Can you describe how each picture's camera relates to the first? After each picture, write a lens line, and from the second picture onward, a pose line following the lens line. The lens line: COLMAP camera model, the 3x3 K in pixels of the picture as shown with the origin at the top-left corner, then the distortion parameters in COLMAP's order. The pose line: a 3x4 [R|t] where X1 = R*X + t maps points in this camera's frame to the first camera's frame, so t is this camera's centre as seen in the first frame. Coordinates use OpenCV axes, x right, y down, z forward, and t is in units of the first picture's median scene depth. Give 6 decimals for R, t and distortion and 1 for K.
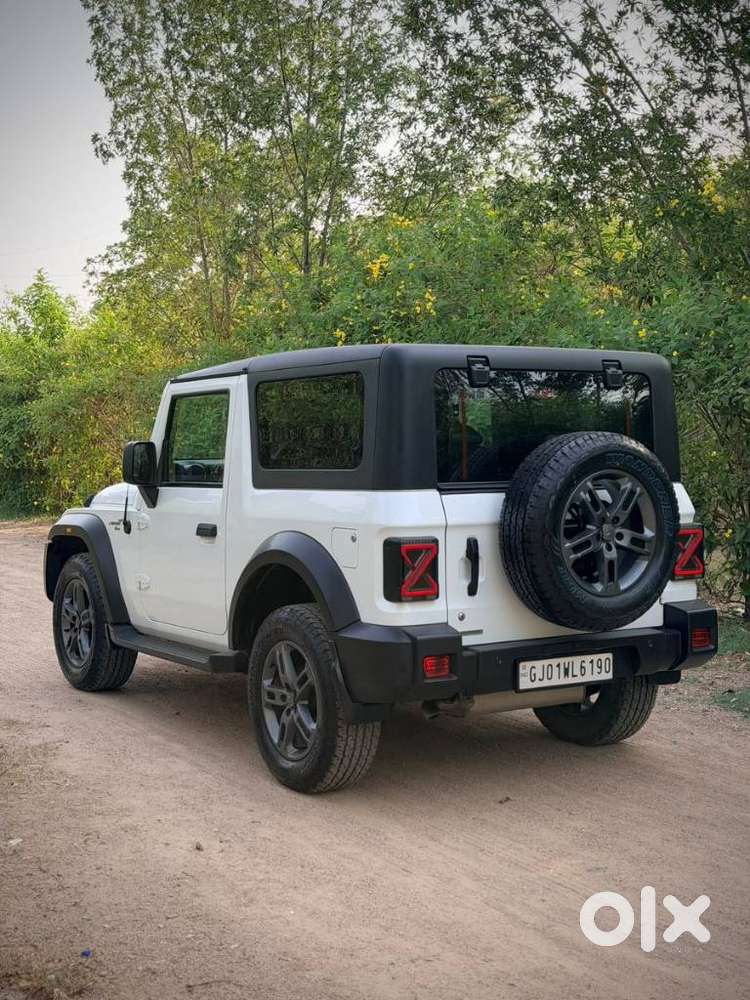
lens RADIAL K [[1404.5, 0, 357.0], [0, 1404.5, 493.2], [0, 0, 1]] dist [0.156345, -0.039027]
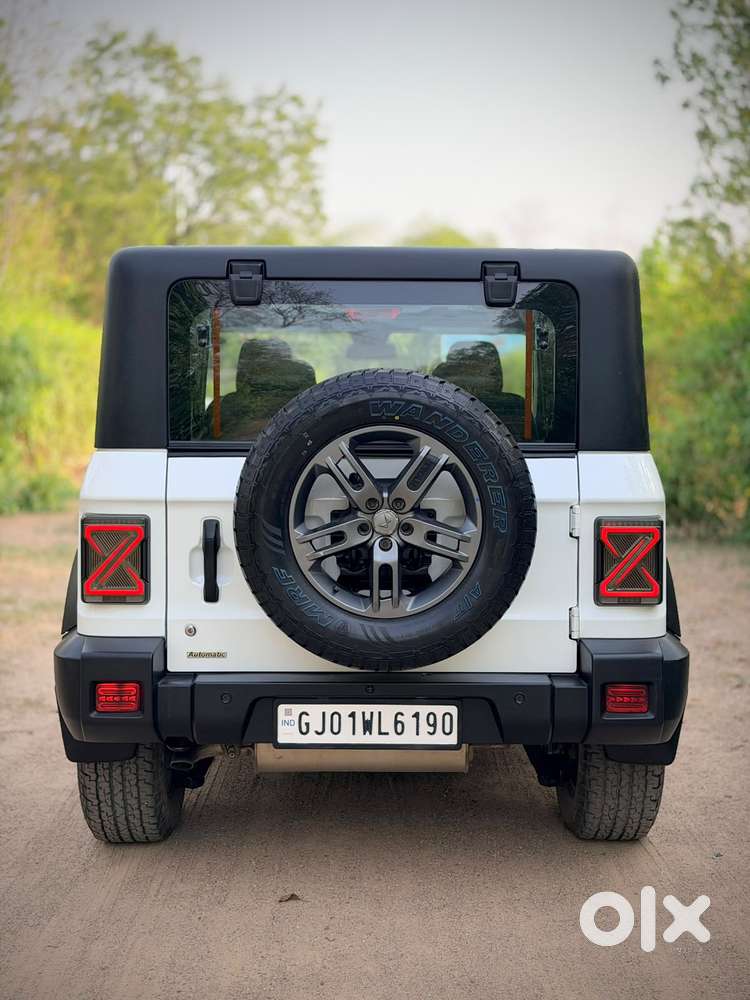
lens RADIAL K [[1438.4, 0, 375.0], [0, 1438.4, 500.0], [0, 0, 1]] dist [0.156084, 0.007804]
pose [[0.851336, 0.045068, -0.522681, 0.518948], [-0.032685, 0.998924, 0.032894, -0.004349], [0.523601, -0.010920, 0.851894, 0.424737]]
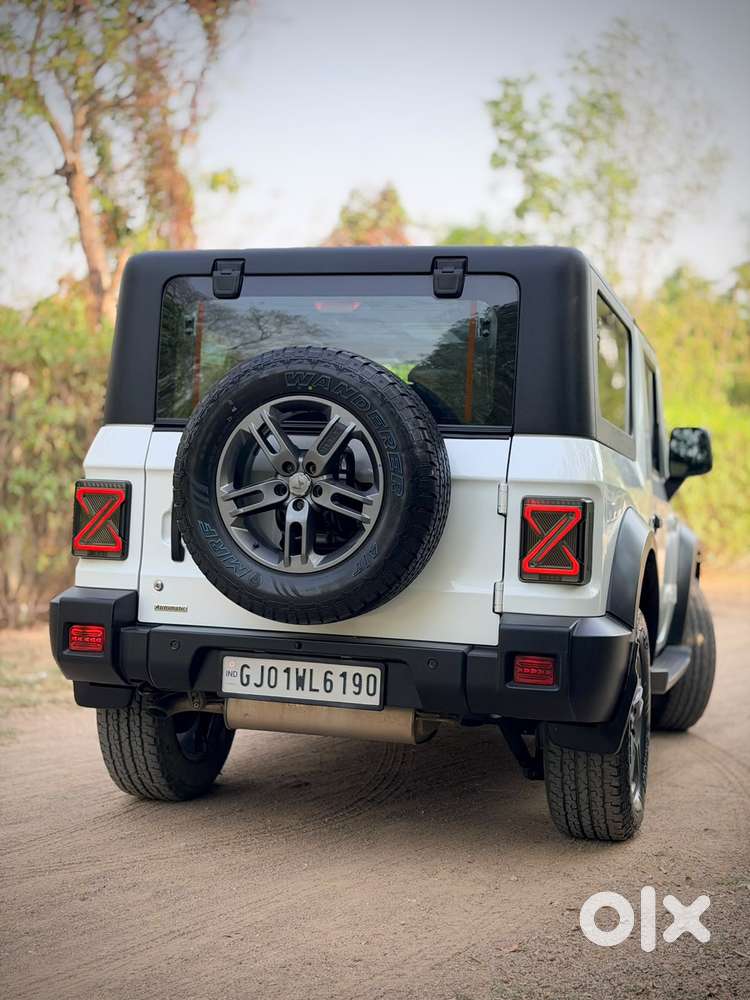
lens RADIAL K [[1438.4, 0, 375.0], [0, 1438.4, 500.0], [0, 0, 1]] dist [0.156084, 0.007804]
pose [[0.653600, 0.024119, -0.756456, 0.748201], [-0.078357, 0.996277, -0.035937, 0.058359], [0.752773, 0.082763, 0.653056, 0.550112]]
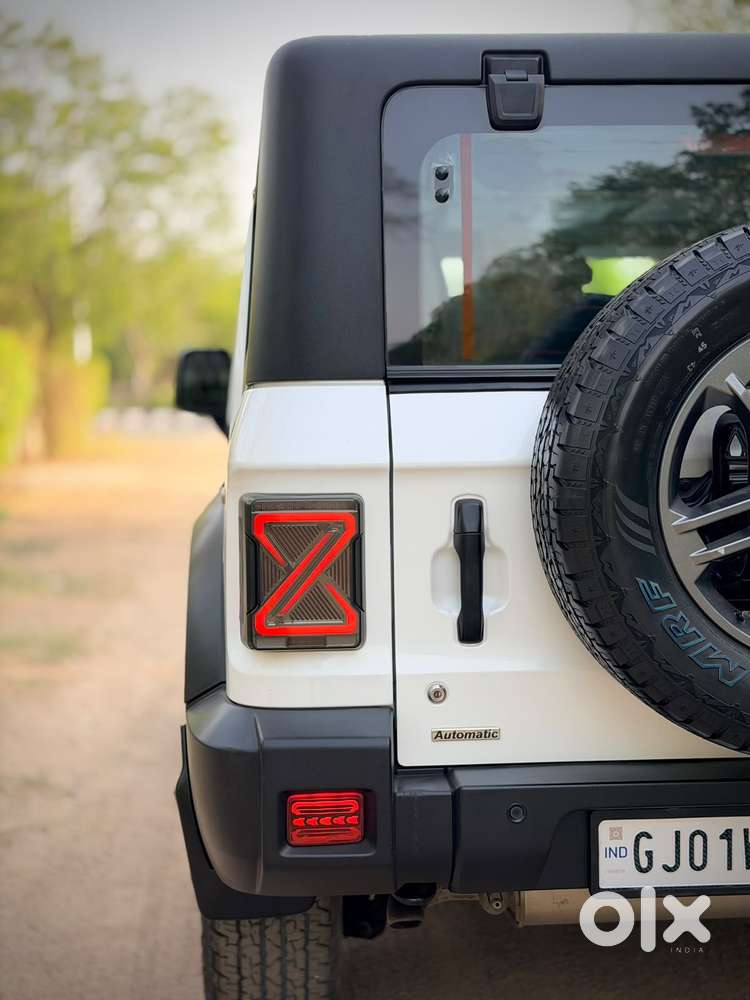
lens RADIAL K [[1404.5, 0, 357.0], [0, 1404.5, 493.2], [0, 0, 1]] dist [0.156345, -0.039027]
pose [[0.889765, 0.013980, -0.456204, 0.234422], [-0.010007, 0.999888, 0.011124, 0.025247], [0.456309, -0.005332, 0.889806, 0.616704]]
